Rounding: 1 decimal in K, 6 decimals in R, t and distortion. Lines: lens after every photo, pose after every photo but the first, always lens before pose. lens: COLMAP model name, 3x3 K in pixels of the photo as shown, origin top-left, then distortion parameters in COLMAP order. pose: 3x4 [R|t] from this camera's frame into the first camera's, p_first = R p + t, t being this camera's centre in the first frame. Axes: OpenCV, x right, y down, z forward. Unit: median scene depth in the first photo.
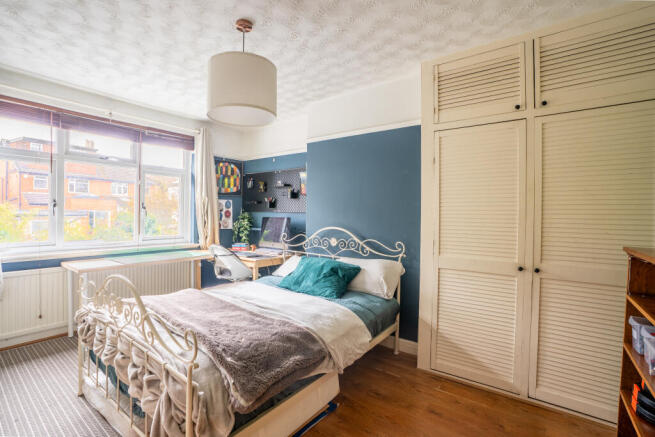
lens RADIAL K [[311.0, 0, 323.0], [0, 311.0, 217.9], [0, 0, 1]] dist [-0.006165, 0.000673]
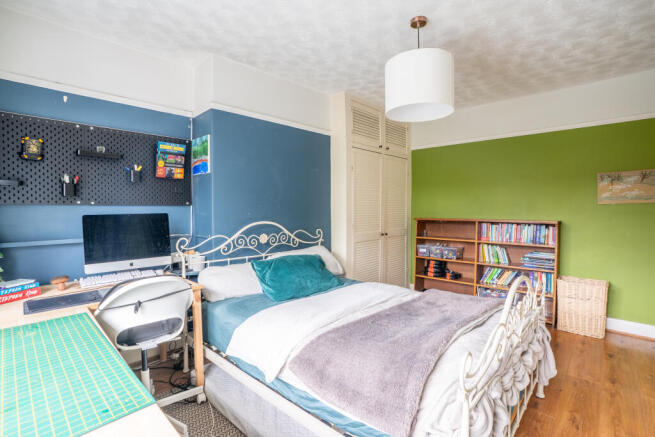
lens RADIAL K [[311.0, 0, 326.6], [0, 311.0, 215.8], [0, 0, 1]] dist [-0.006165, 0.000673]
pose [[0.120784, -0.033296, 0.992120, -0.827075], [0.022841, 0.999266, 0.030755, -0.009486], [-0.992416, 0.018947, 0.121456, 0.734616]]
